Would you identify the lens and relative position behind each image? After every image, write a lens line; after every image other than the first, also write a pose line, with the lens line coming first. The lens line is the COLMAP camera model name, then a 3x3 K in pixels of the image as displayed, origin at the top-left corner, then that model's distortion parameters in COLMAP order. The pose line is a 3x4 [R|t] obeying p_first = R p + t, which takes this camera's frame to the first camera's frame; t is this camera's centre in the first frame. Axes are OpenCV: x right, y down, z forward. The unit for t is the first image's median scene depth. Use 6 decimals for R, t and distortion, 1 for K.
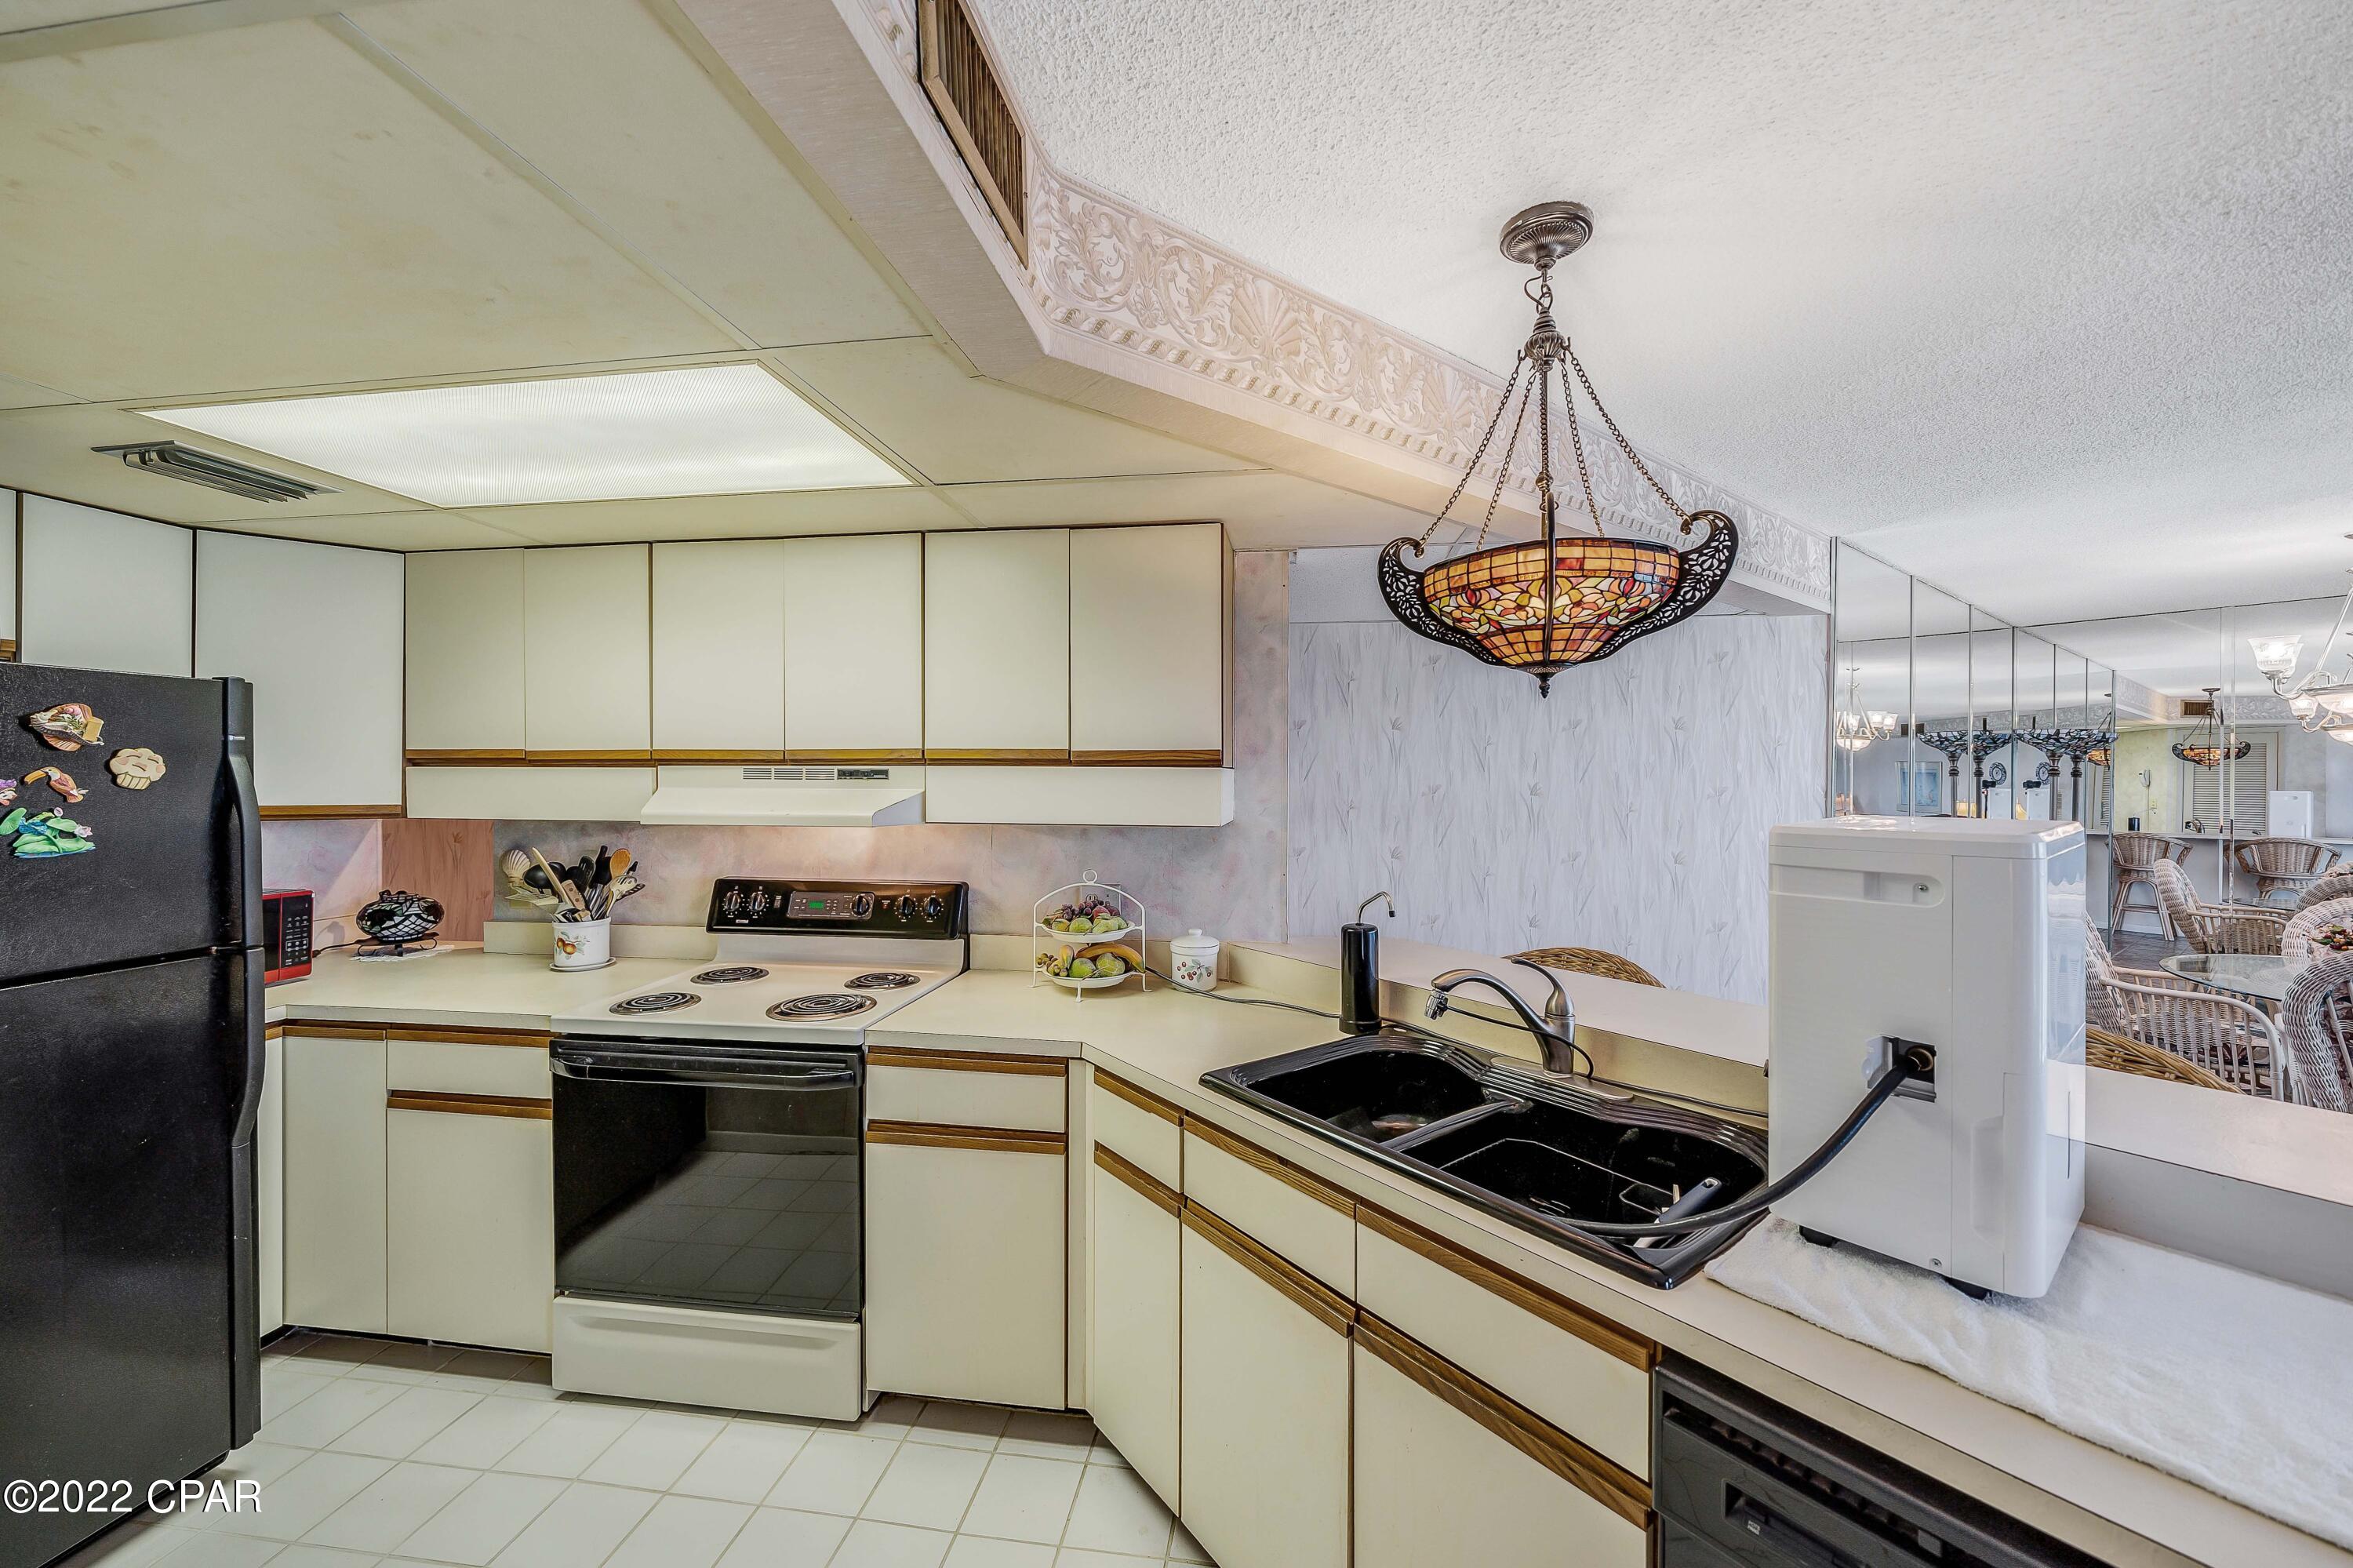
lens RADIAL K [[847.8, 0, 1195.7], [0, 847.8, 779.4], [0, 0, 1]] dist [-0.003393, -0.000323]
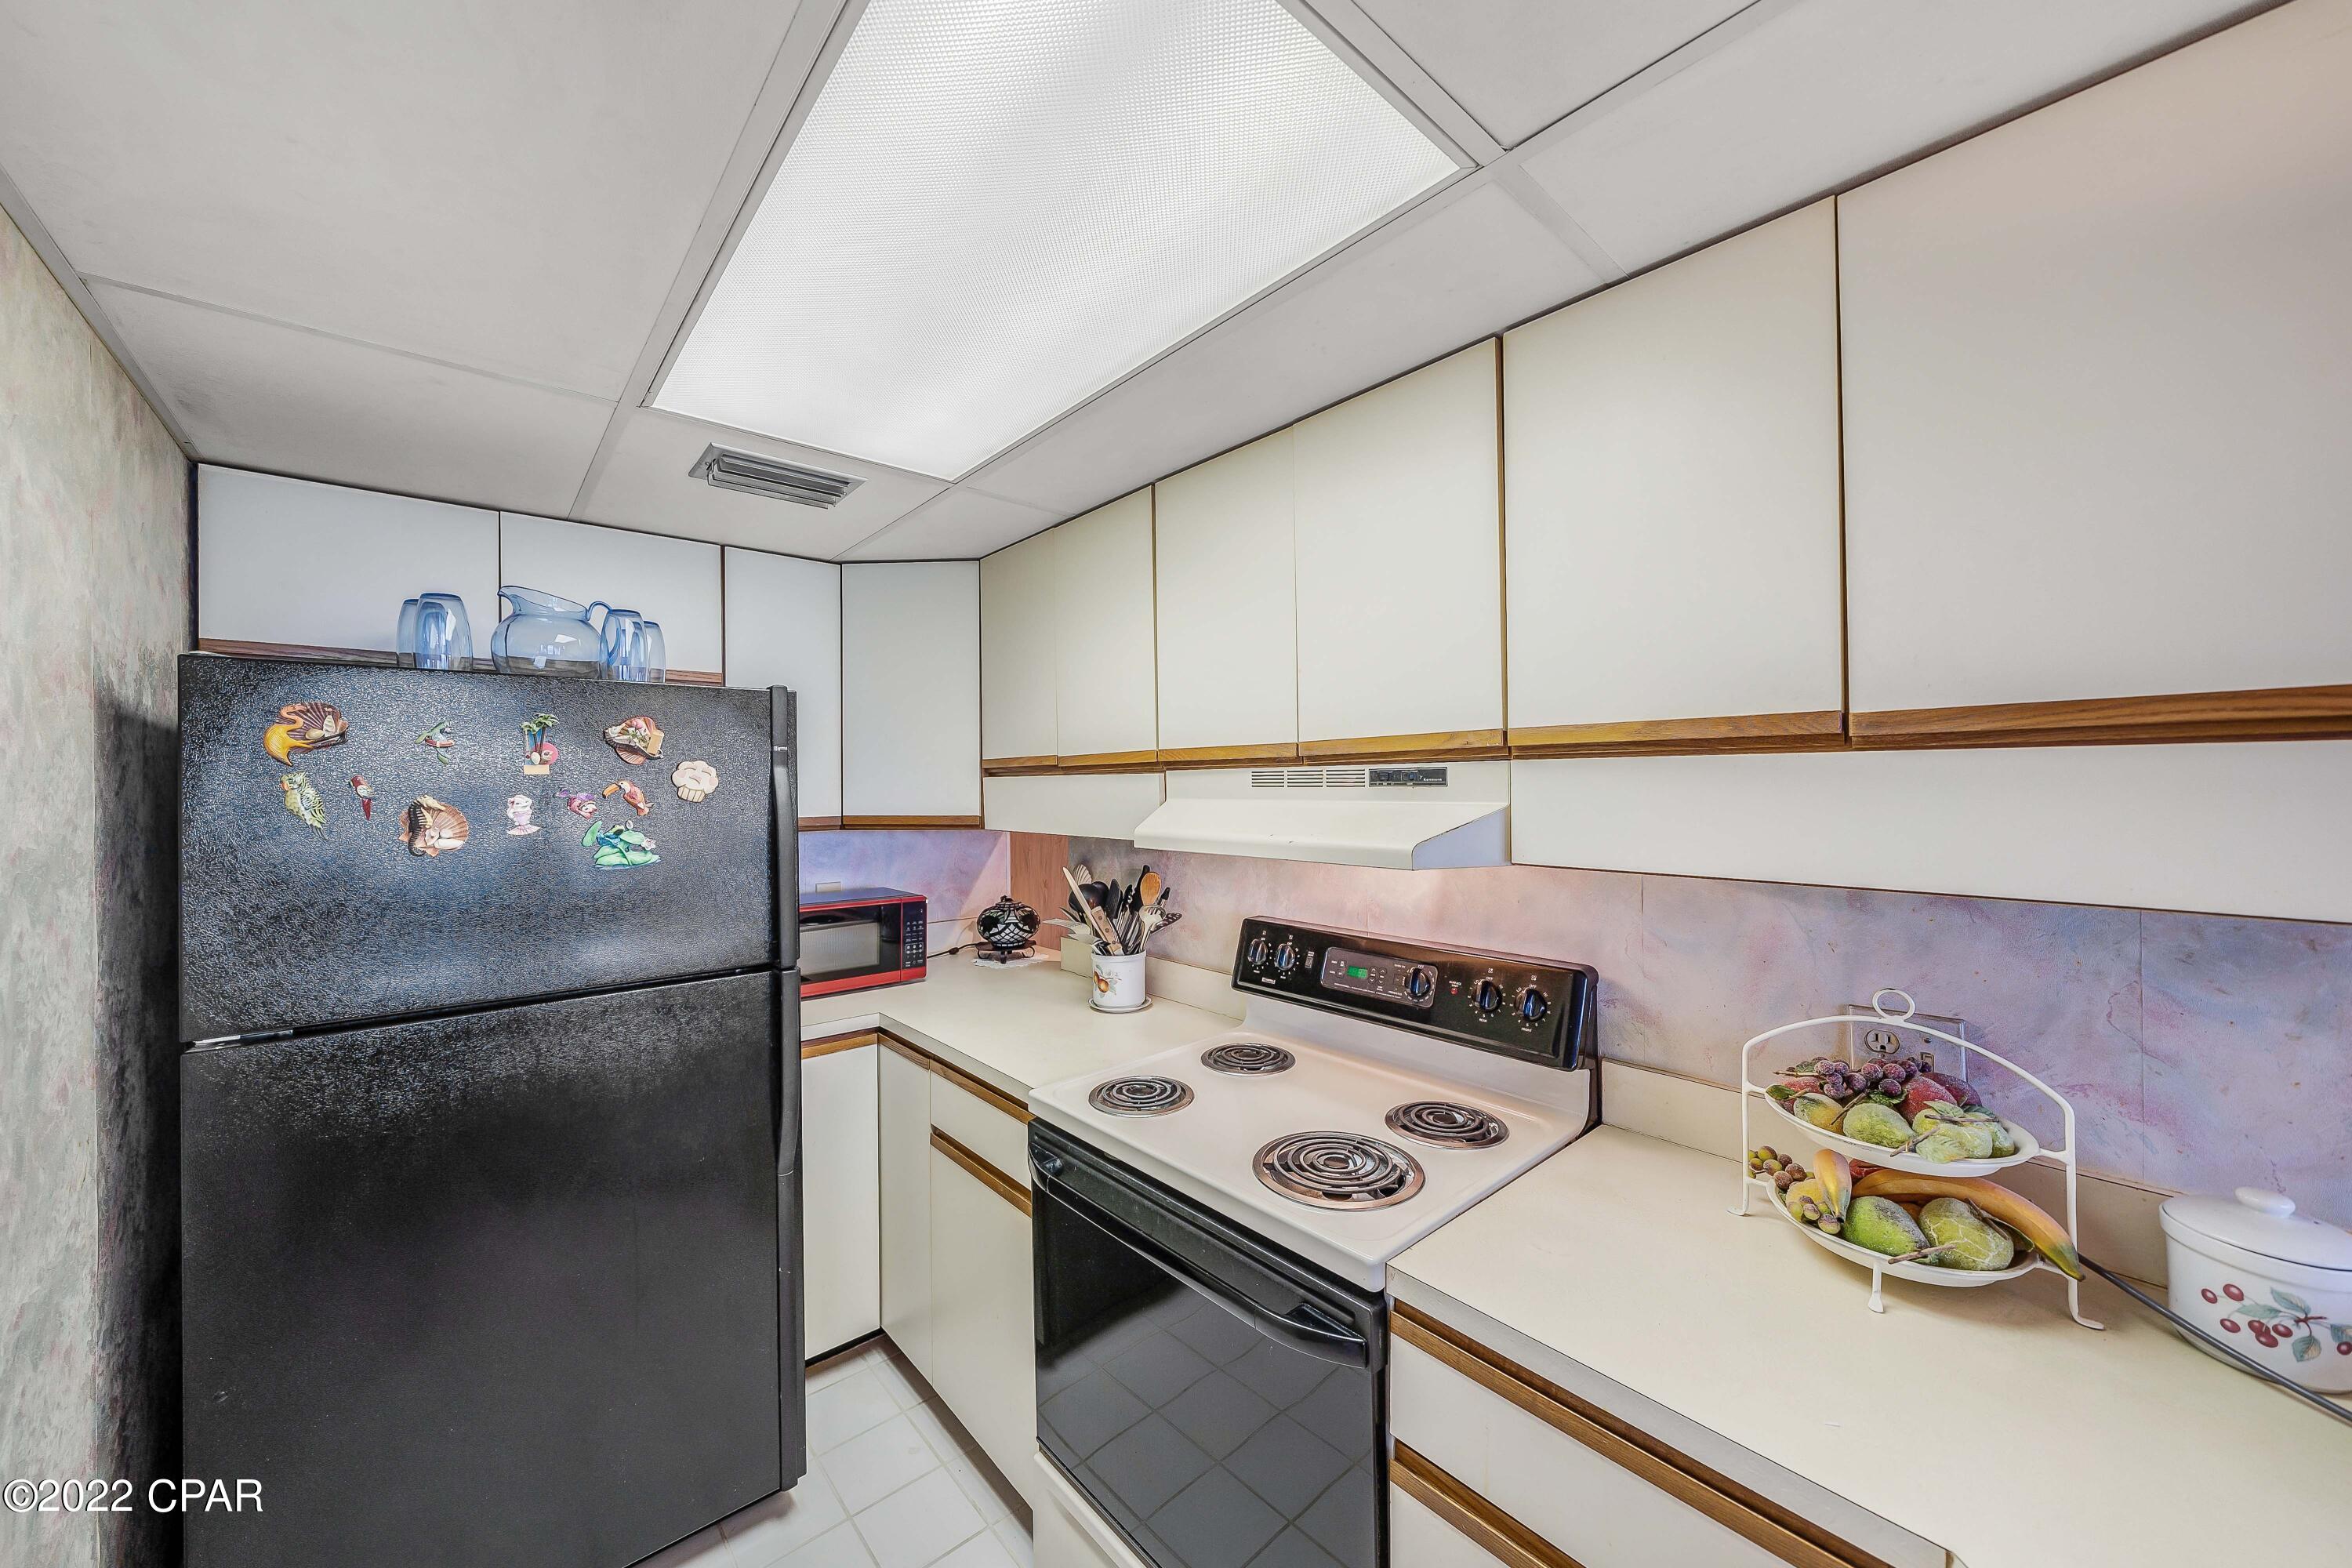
lens RADIAL K [[847.4, 0, 1195.2], [0, 847.4, 779.4], [0, 0, 1]] dist [-0.003393, -0.000323]
pose [[0.759075, -0.013409, -0.650865, -0.111882], [0.007954, 0.999904, -0.011323, 0.000868], [0.650955, 0.003418, 0.759109, 0.433111]]
